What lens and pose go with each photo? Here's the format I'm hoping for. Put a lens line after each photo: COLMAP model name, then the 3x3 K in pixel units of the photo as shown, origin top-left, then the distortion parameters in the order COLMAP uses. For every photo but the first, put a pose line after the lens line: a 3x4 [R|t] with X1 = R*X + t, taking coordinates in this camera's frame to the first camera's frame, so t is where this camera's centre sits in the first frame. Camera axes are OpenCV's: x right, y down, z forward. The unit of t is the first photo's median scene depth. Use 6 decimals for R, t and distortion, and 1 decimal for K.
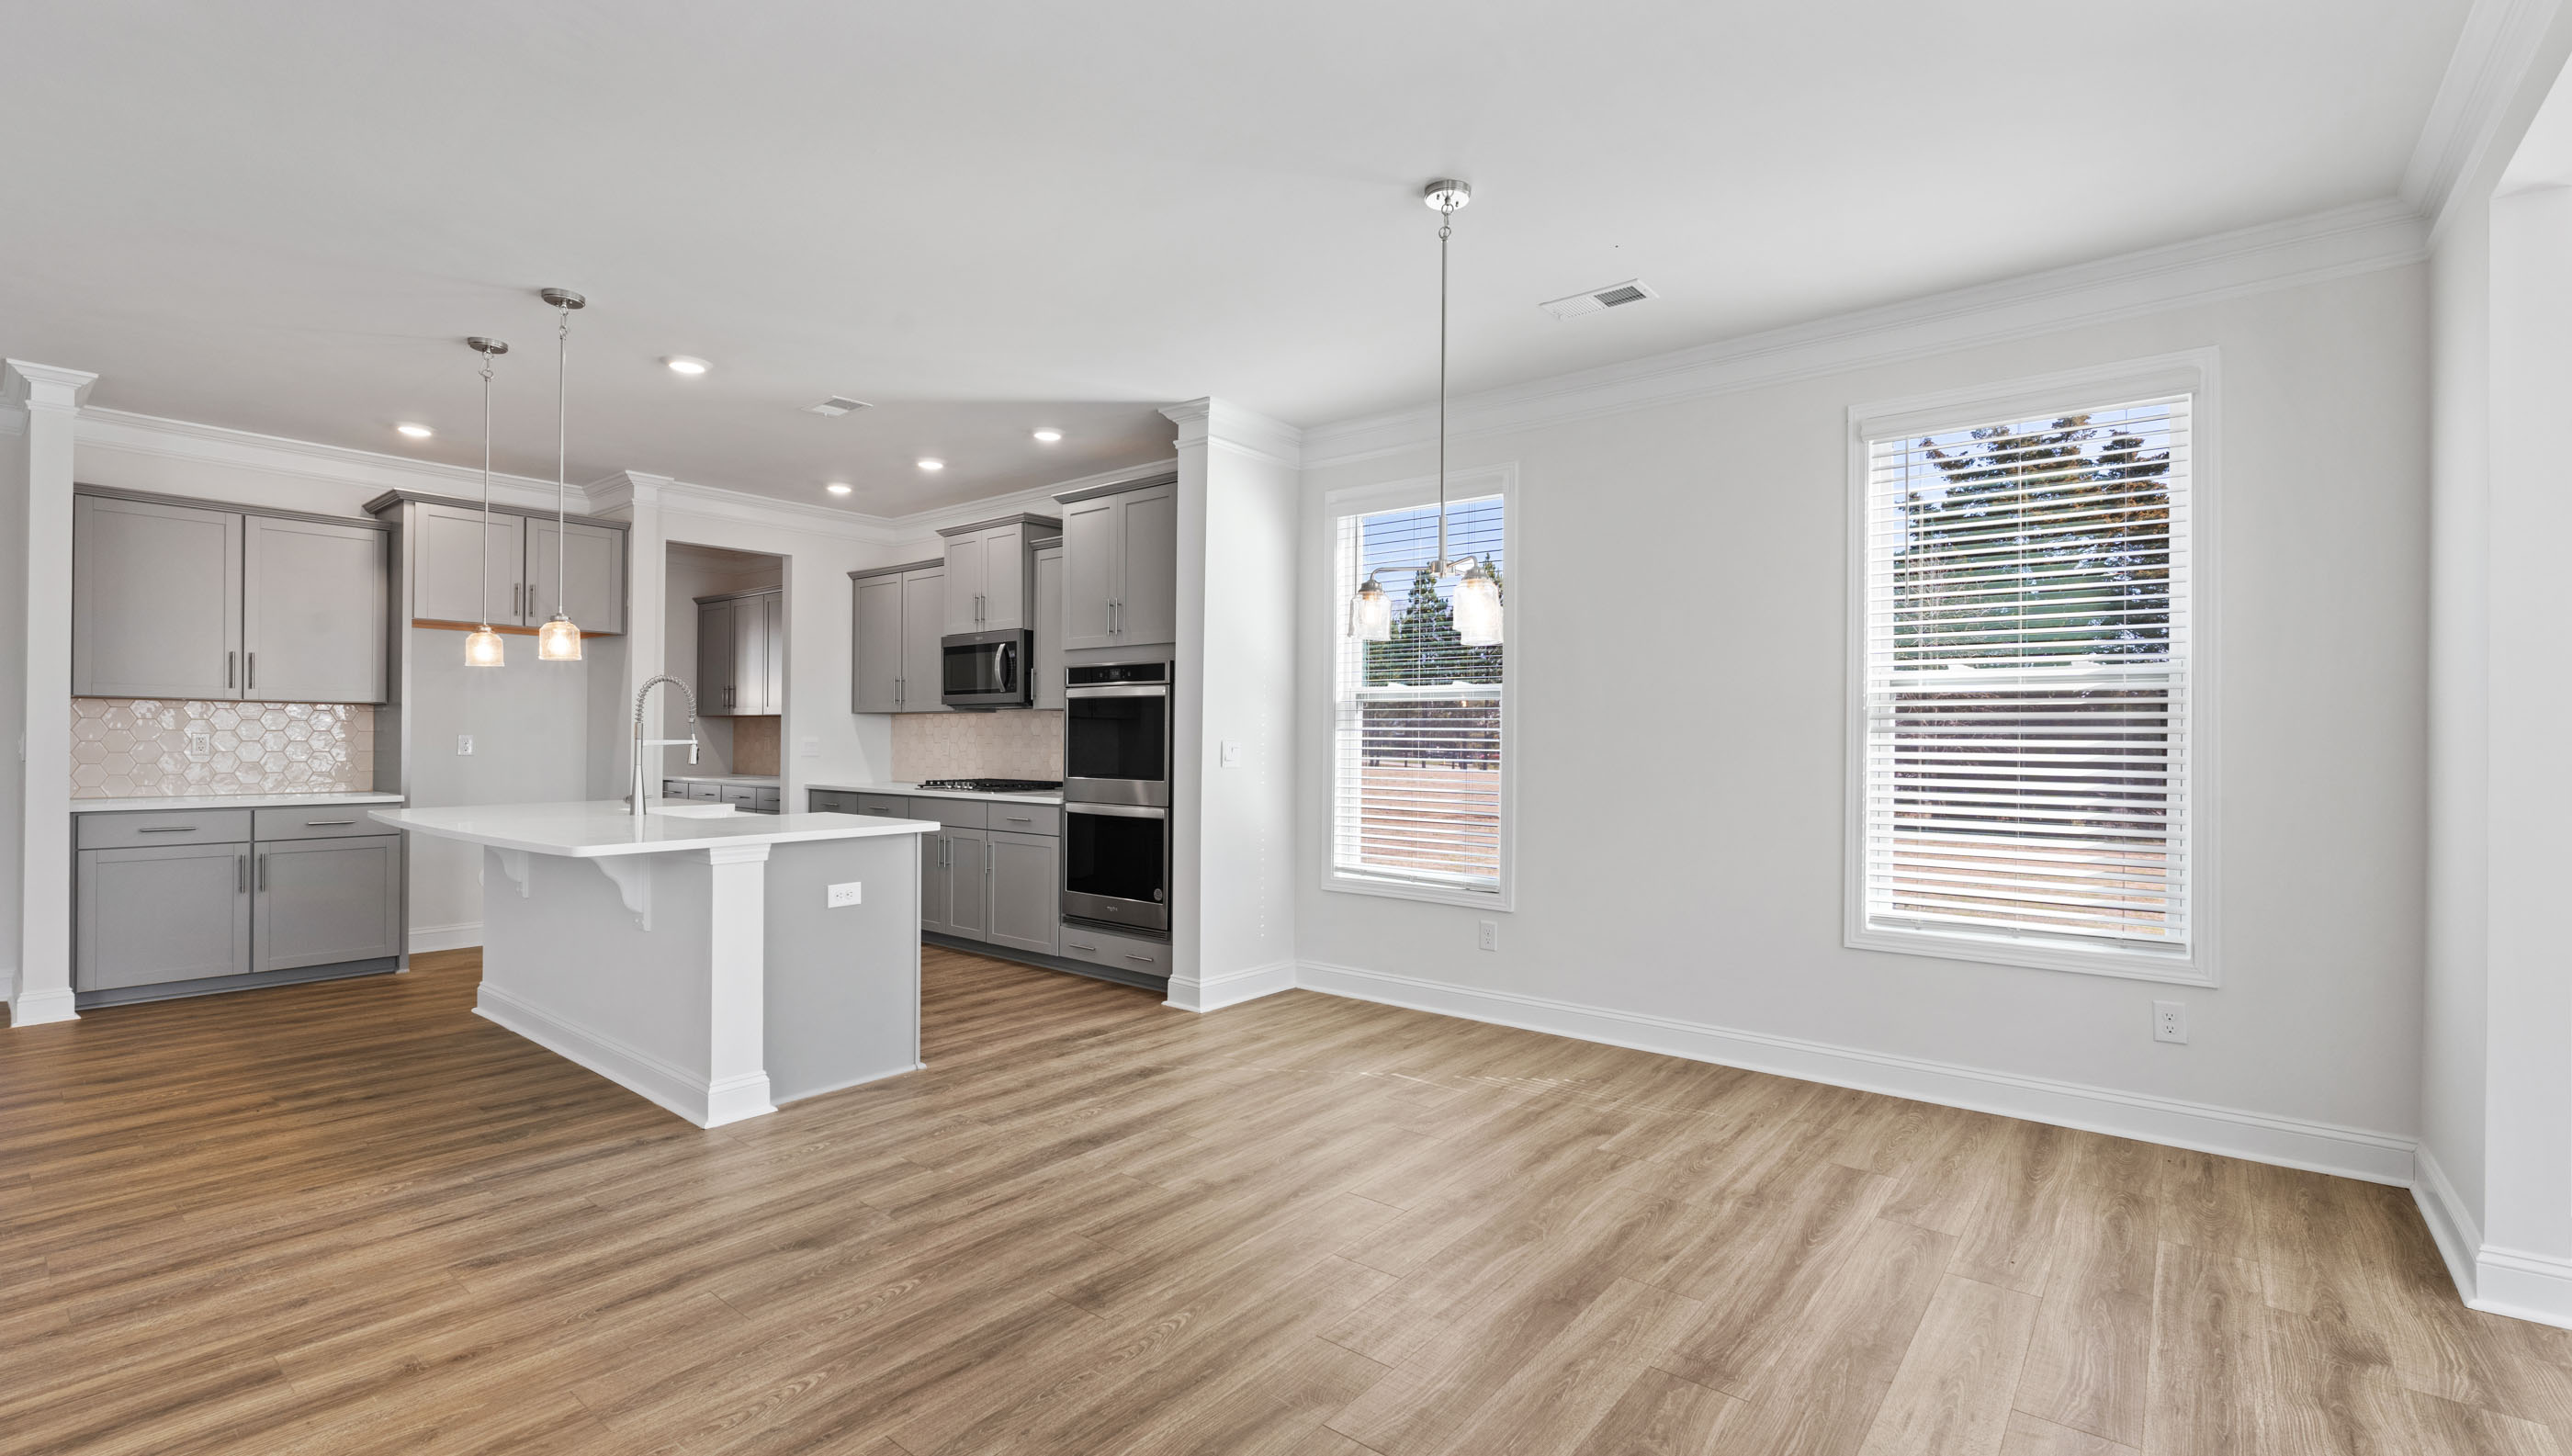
lens RADIAL K [[1121.1, 0, 1287.5], [0, 1121.1, 730.8], [0, 0, 1]] dist [-0.006520, -0.000496]
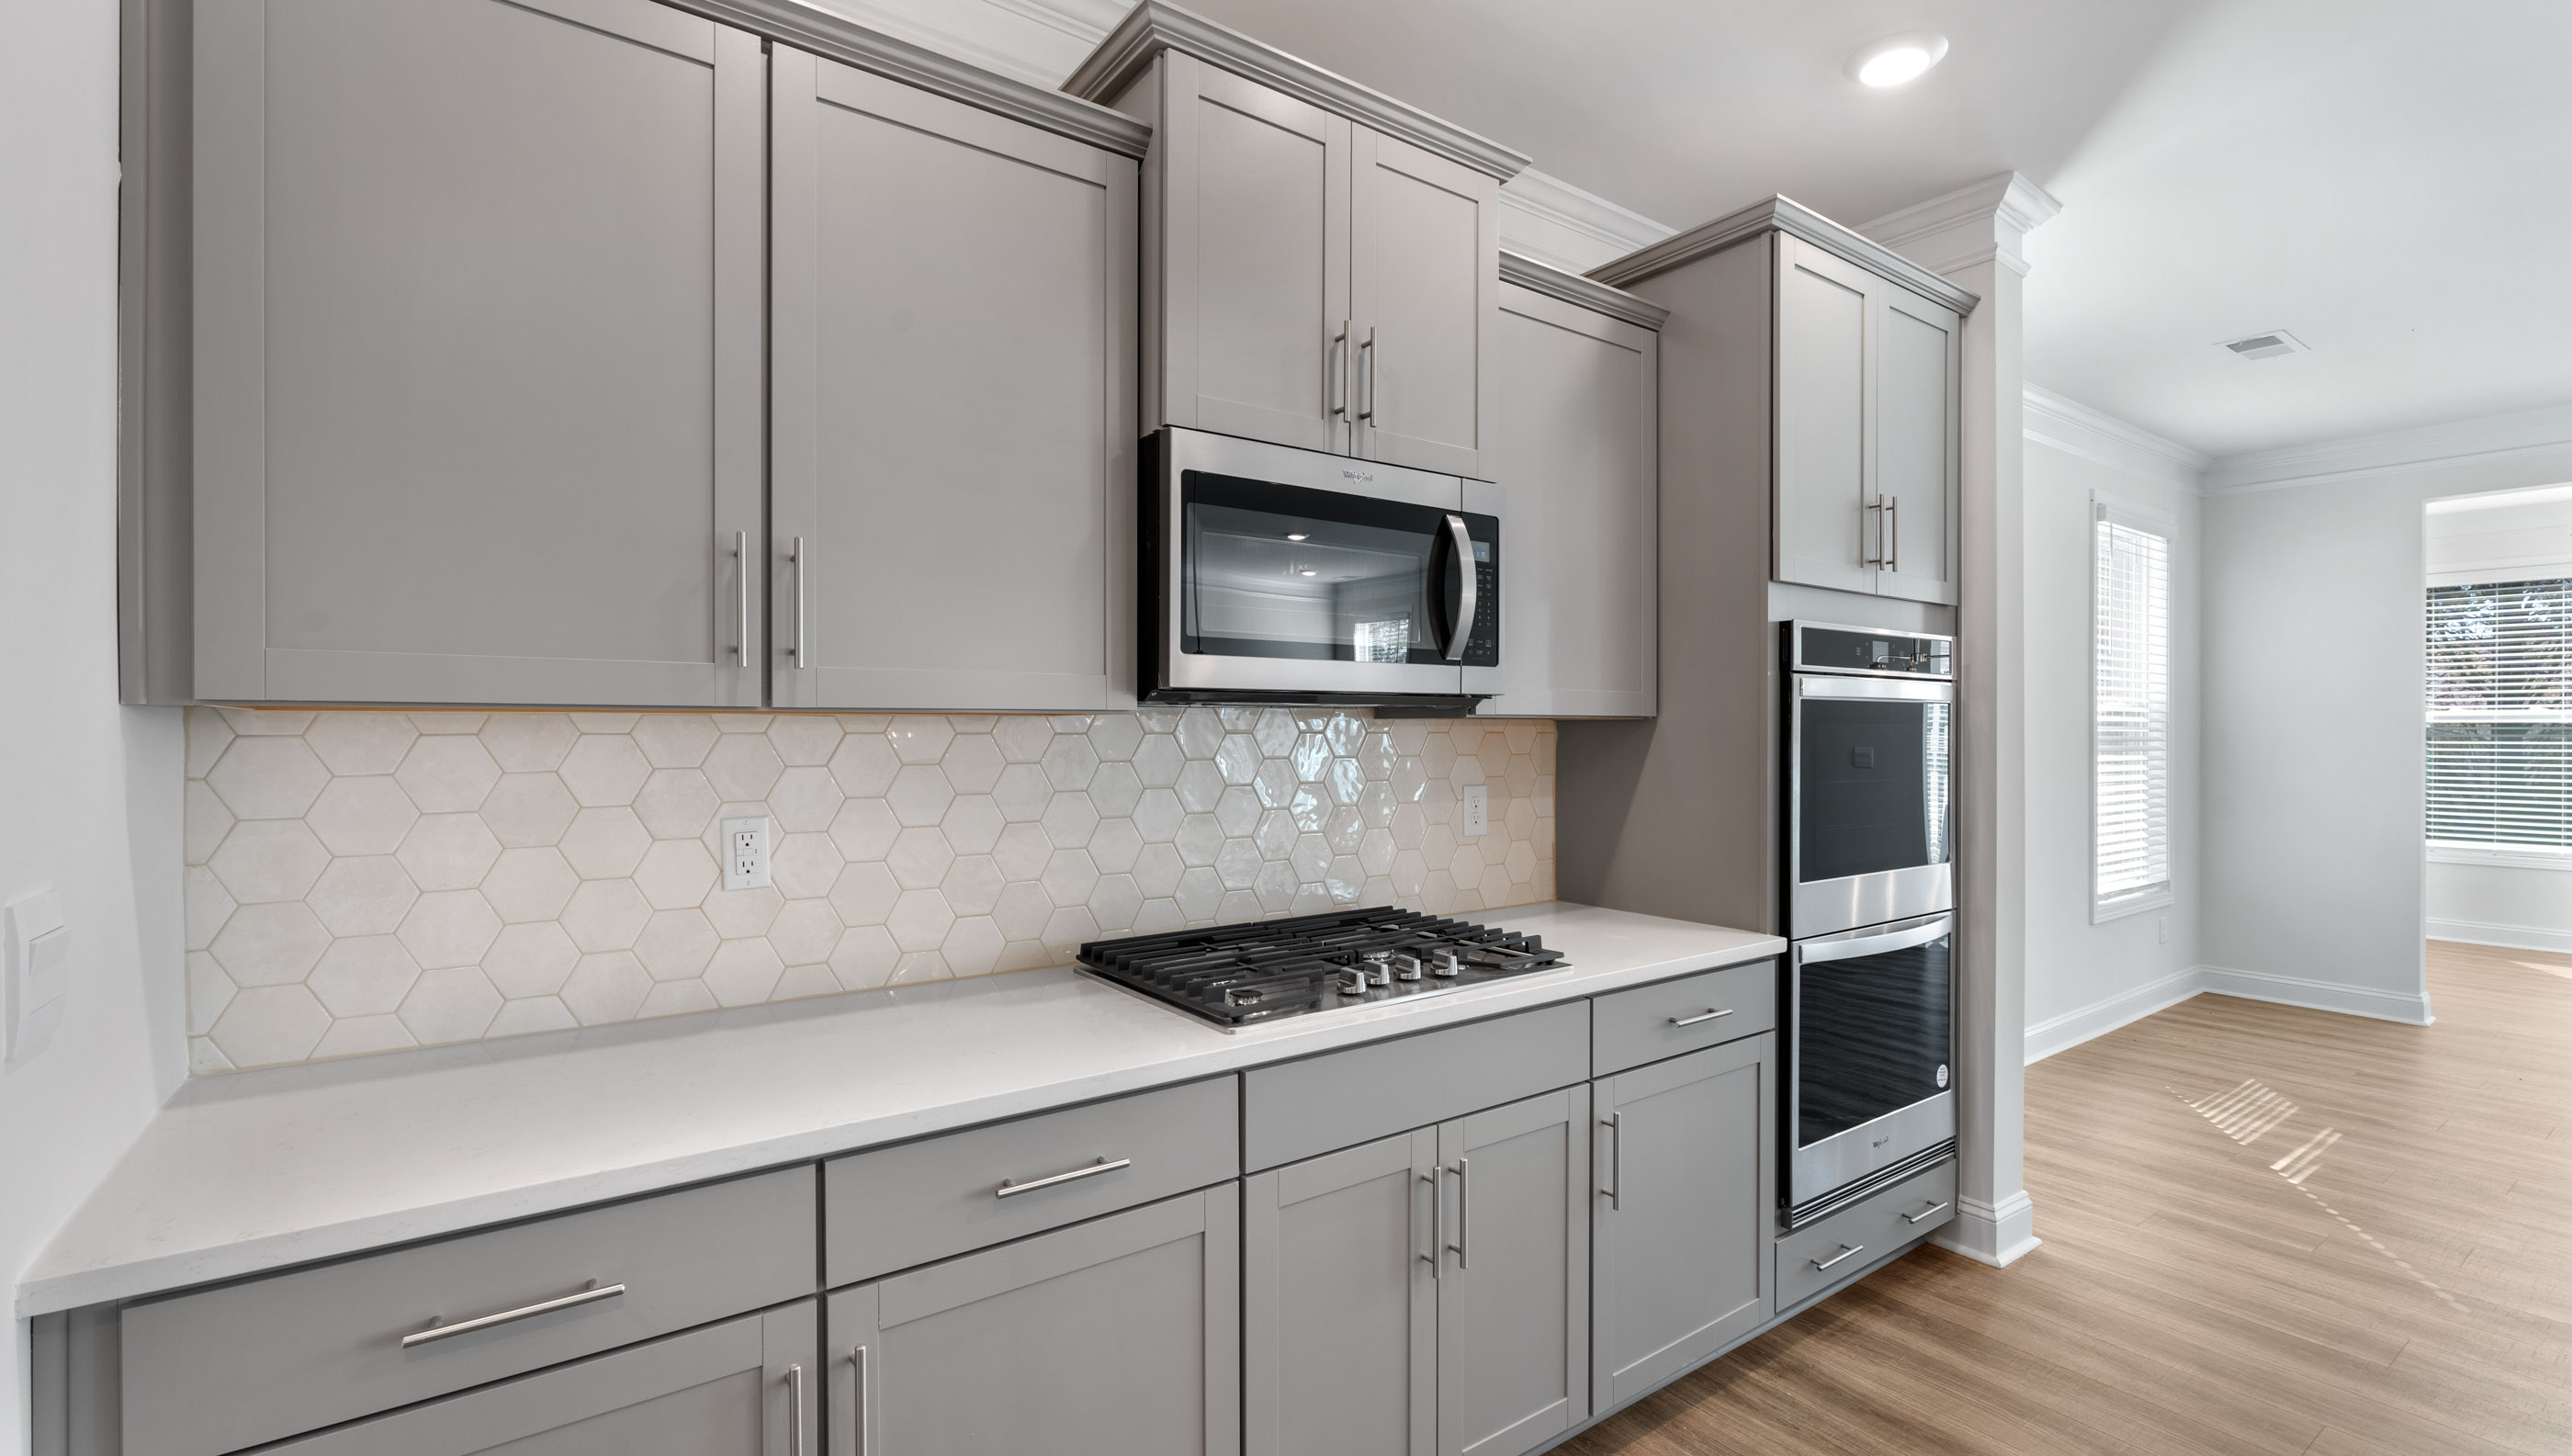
lens RADIAL K [[1121.1, 0, 1280.5], [0, 1121.1, 735.8], [0, 0, 1]] dist [-0.006520, -0.000496]
pose [[0.269852, -0.012590, 0.962819, -0.757669], [-0.007746, 0.999854, 0.015245, -0.022946], [-0.962871, -0.011572, 0.269715, 1.239948]]
